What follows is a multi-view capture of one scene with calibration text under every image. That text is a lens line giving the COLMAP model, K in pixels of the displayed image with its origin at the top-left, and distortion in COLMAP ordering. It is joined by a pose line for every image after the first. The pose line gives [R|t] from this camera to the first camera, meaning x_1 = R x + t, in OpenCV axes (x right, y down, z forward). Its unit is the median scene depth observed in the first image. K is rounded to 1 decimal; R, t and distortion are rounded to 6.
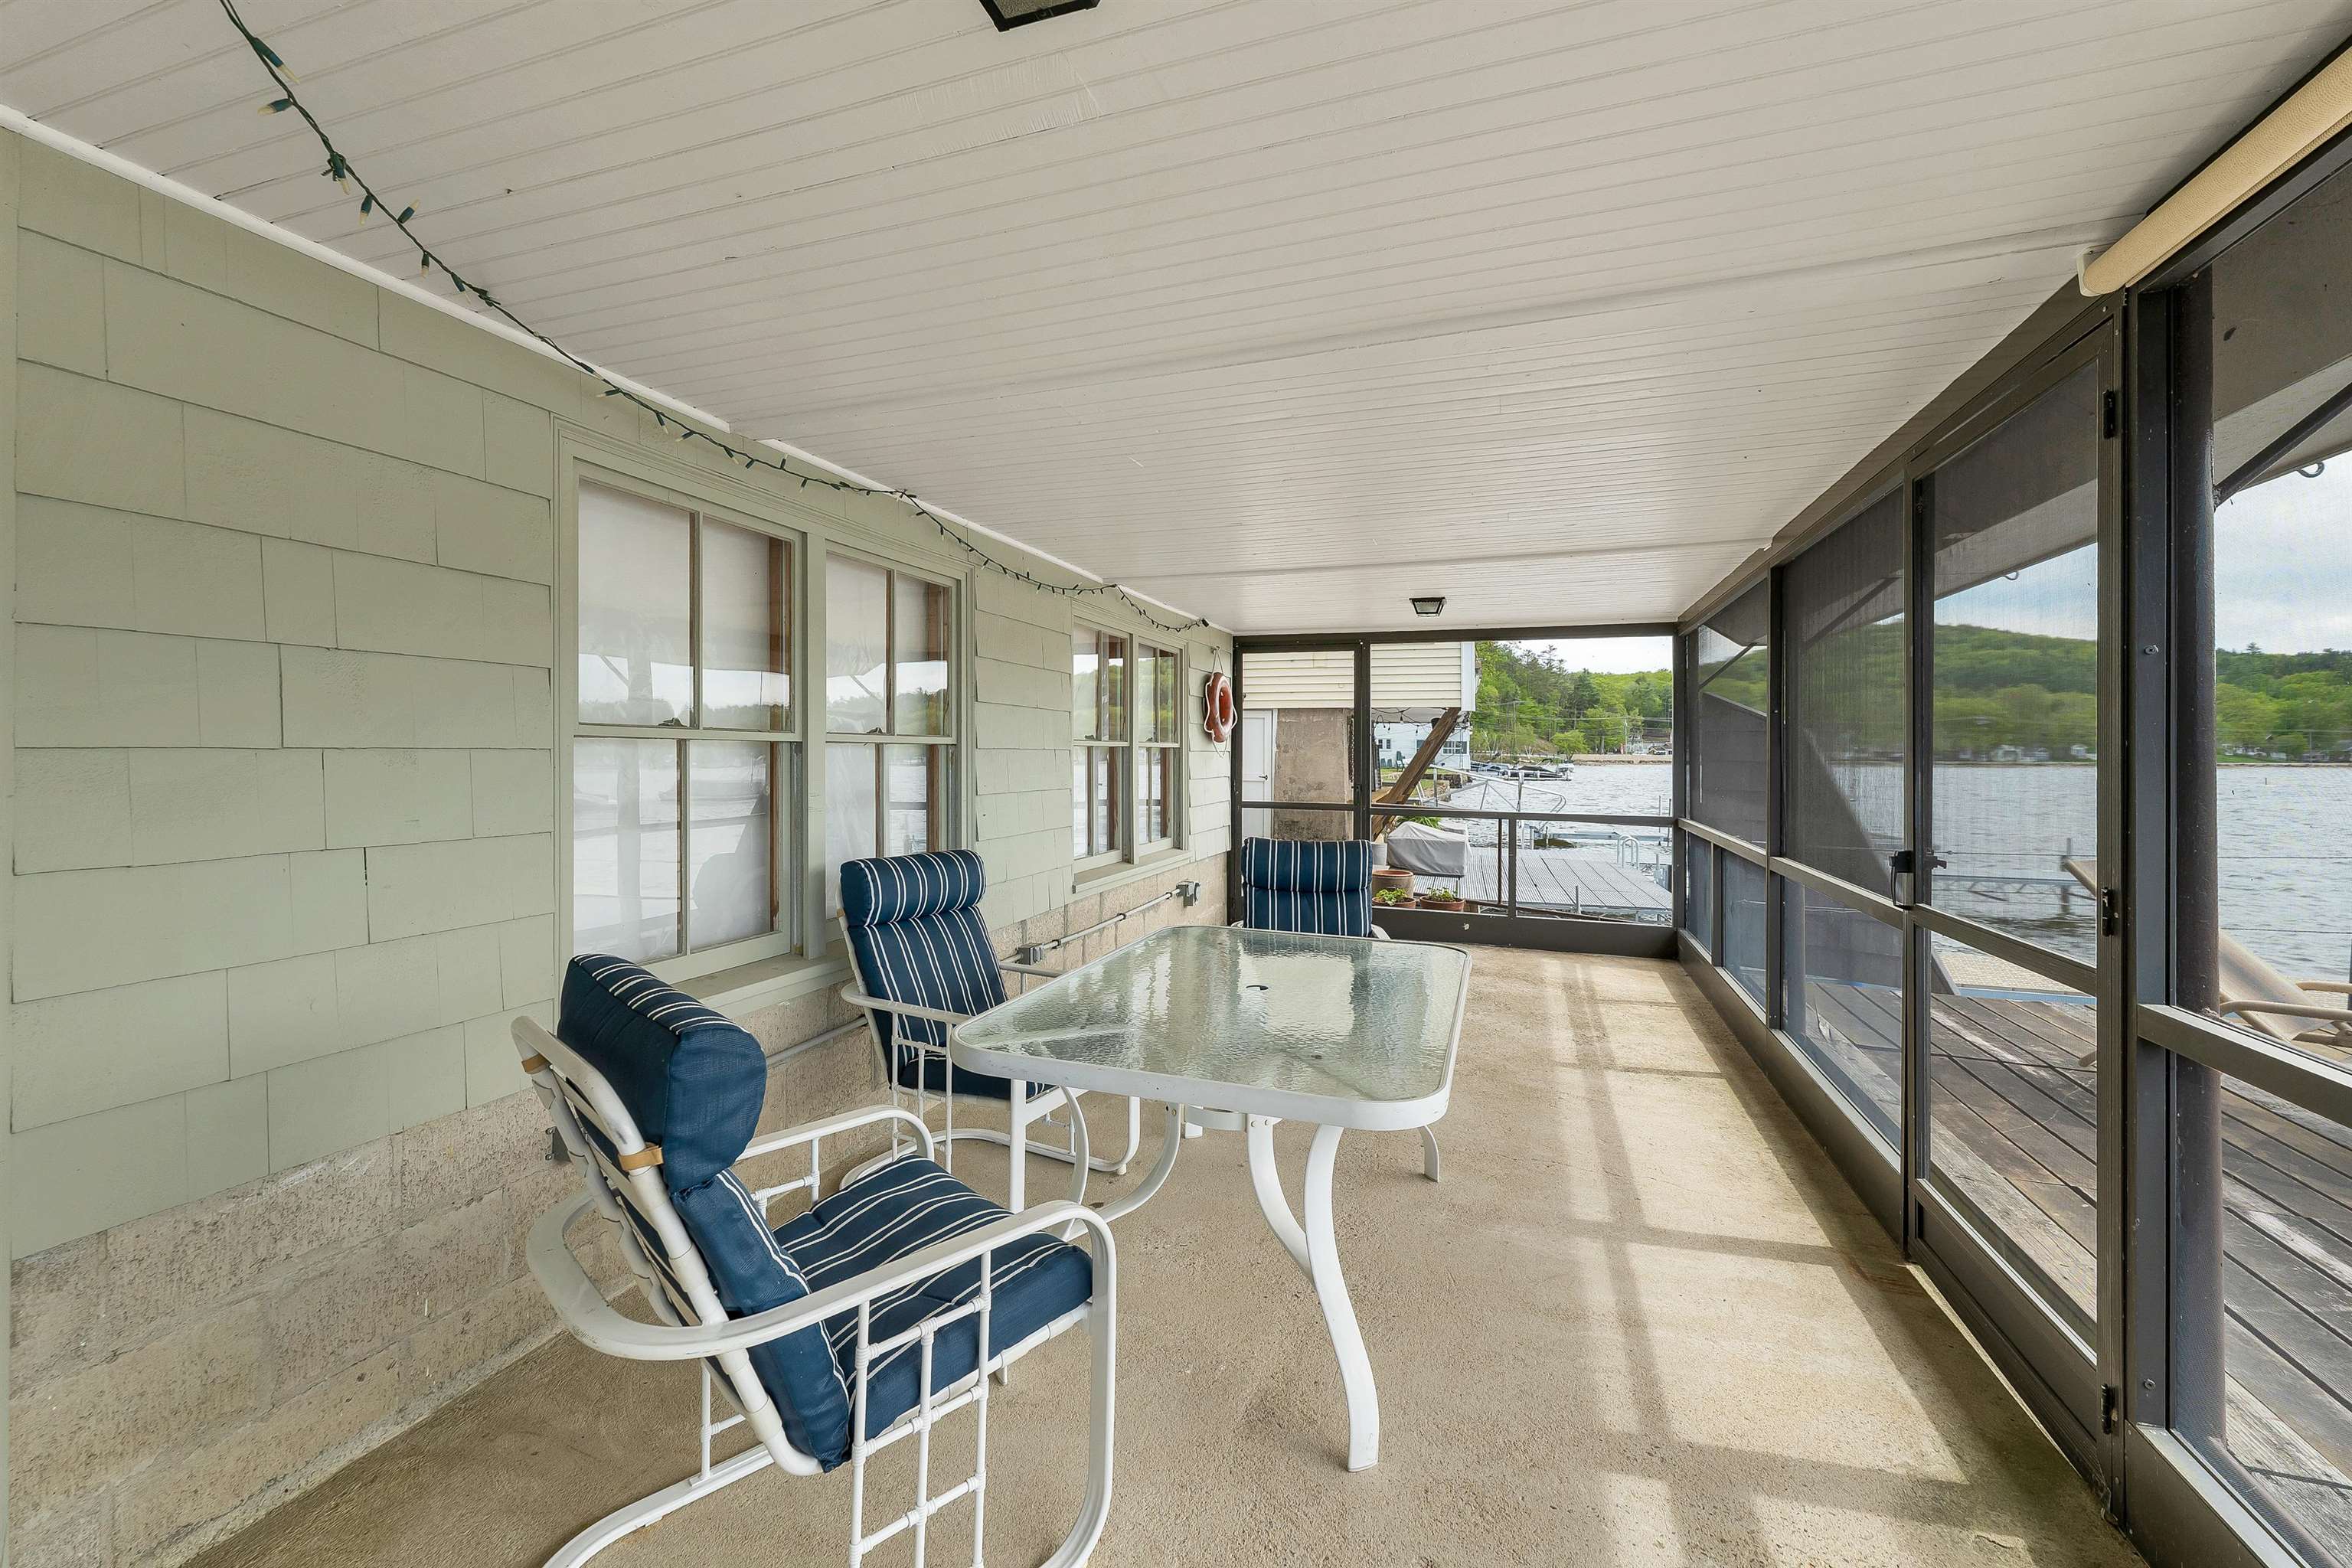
lens RADIAL K [[973.1, 0, 1163.5], [0, 973.1, 762.5], [0, 0, 1]] dist [0.001058, -0.000494]
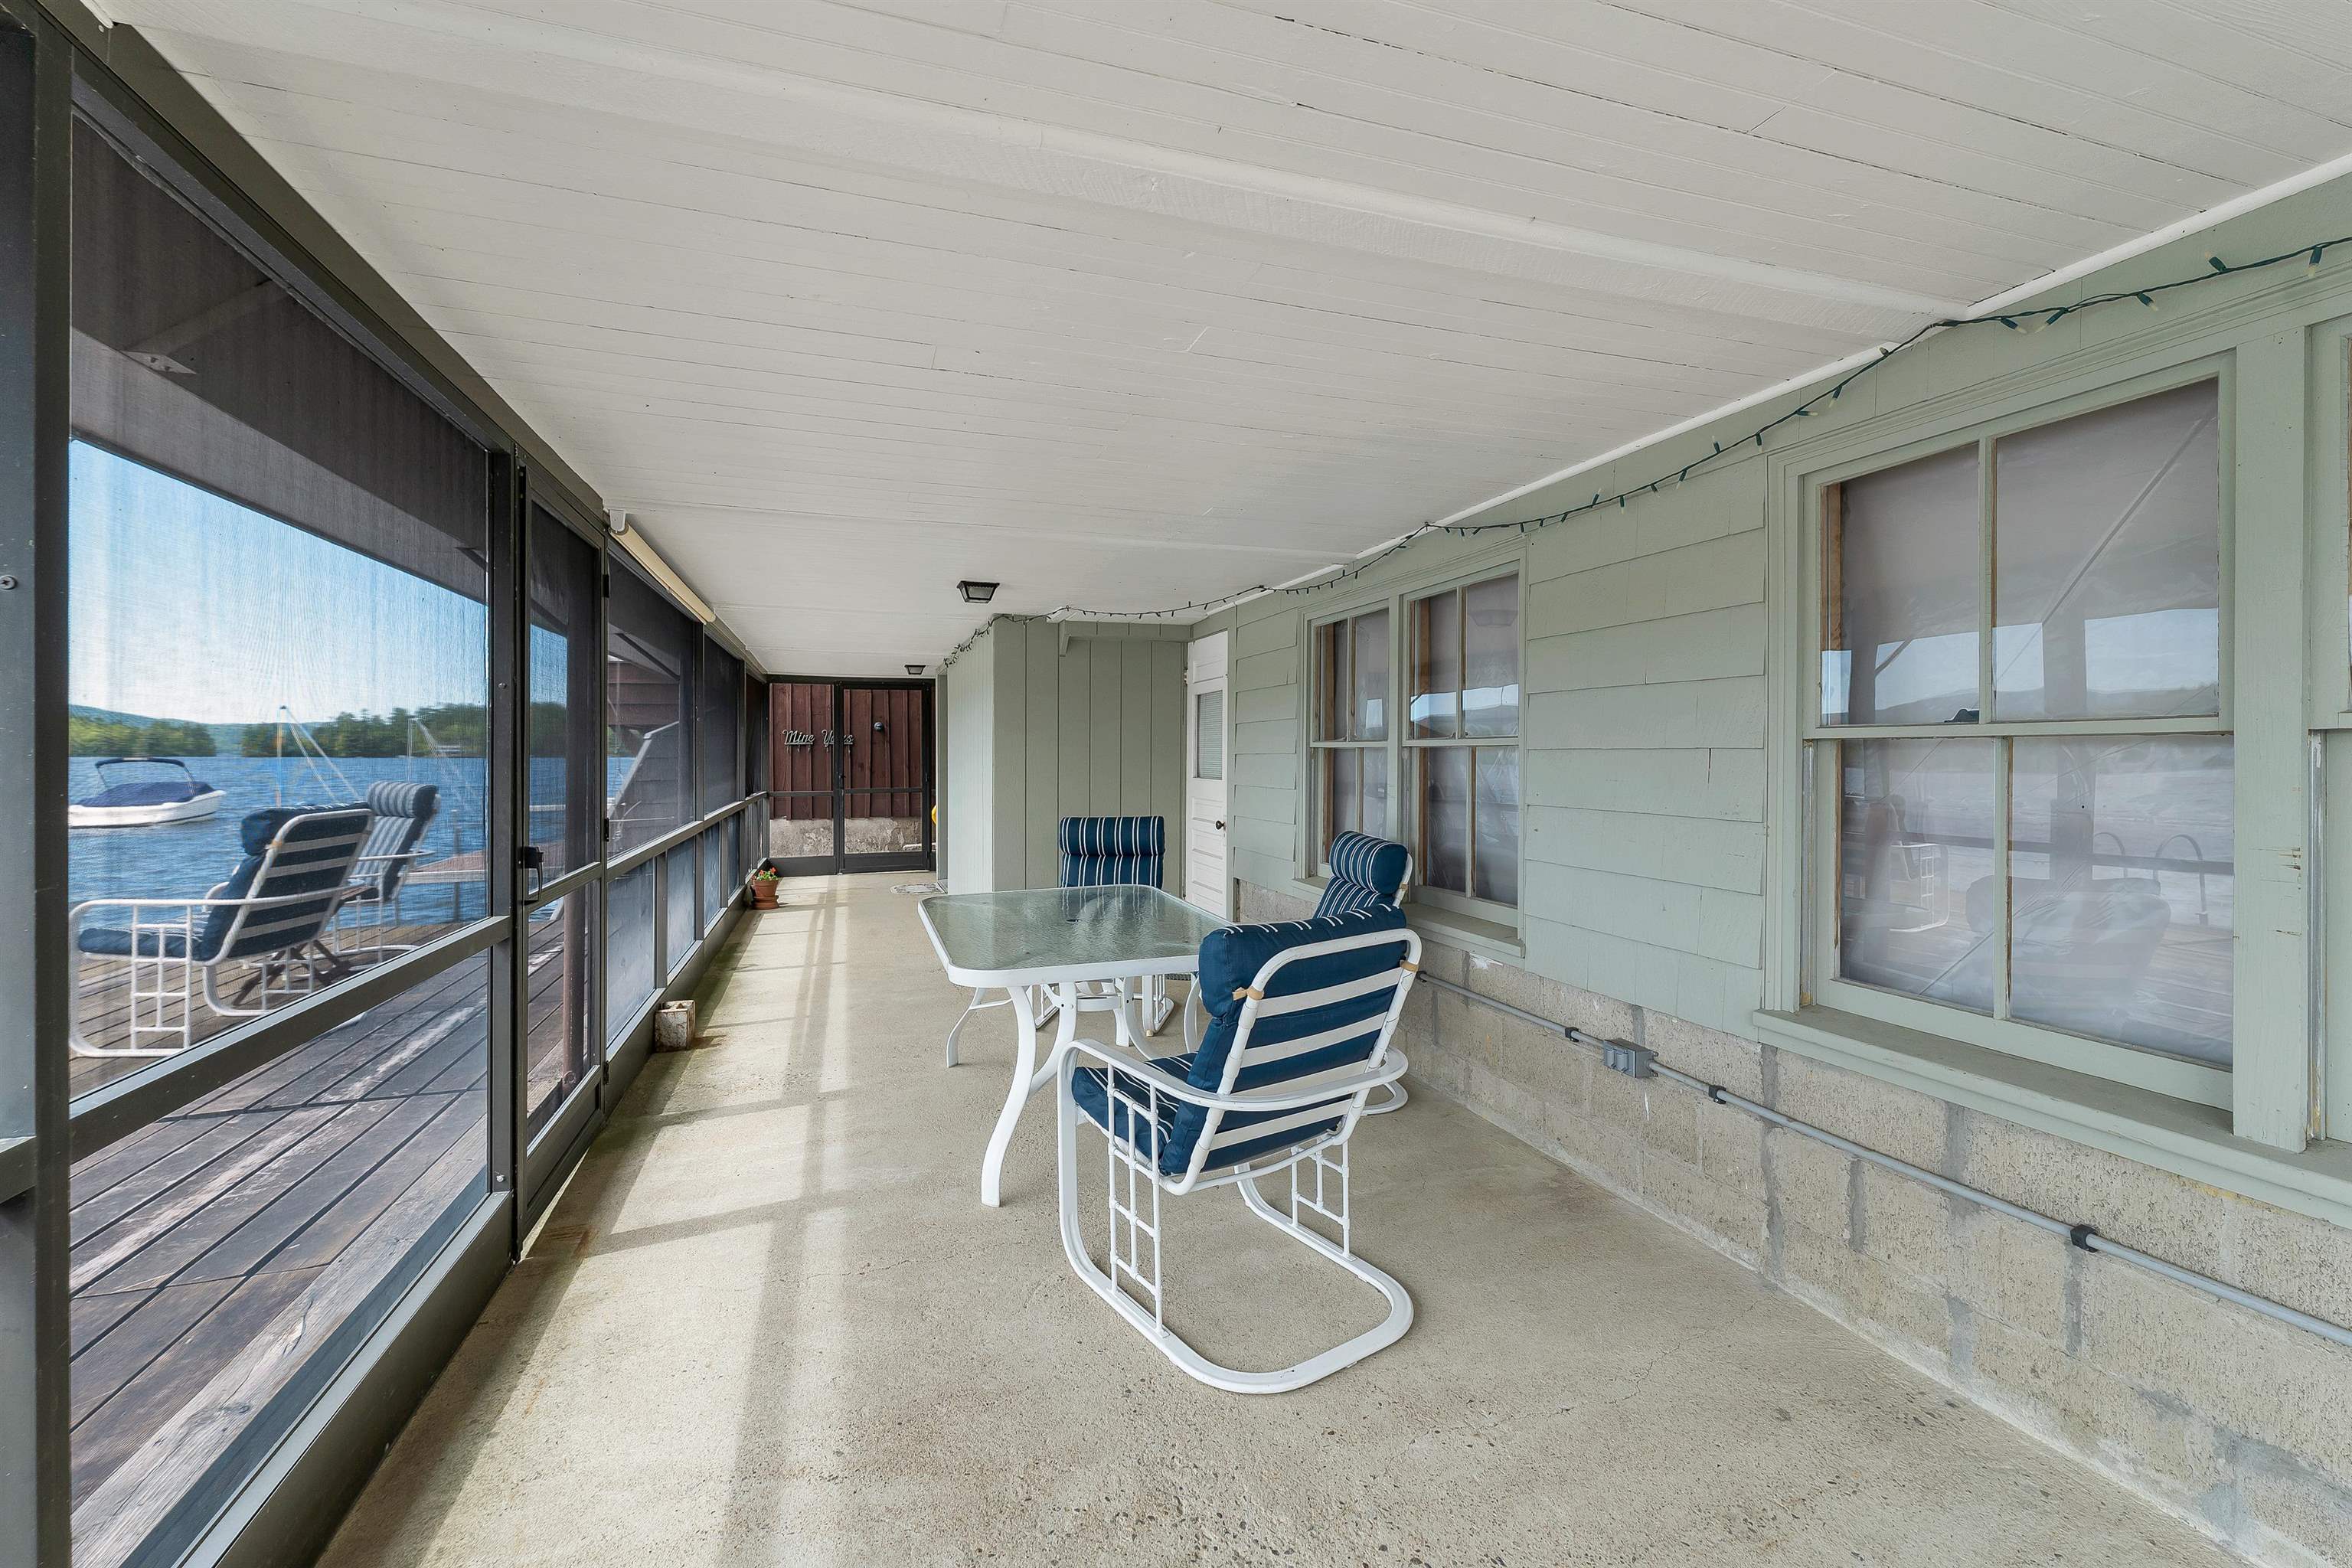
lens RADIAL K [[973.1, 0, 1163.5], [0, 973.1, 762.5], [0, 0, 1]] dist [0.001058, -0.000494]
pose [[-0.791593, -0.000506, -0.611049, 0.829808], [-0.010225, 0.999871, 0.012418, -0.014584], [0.610963, 0.016078, -0.791496, 2.129598]]
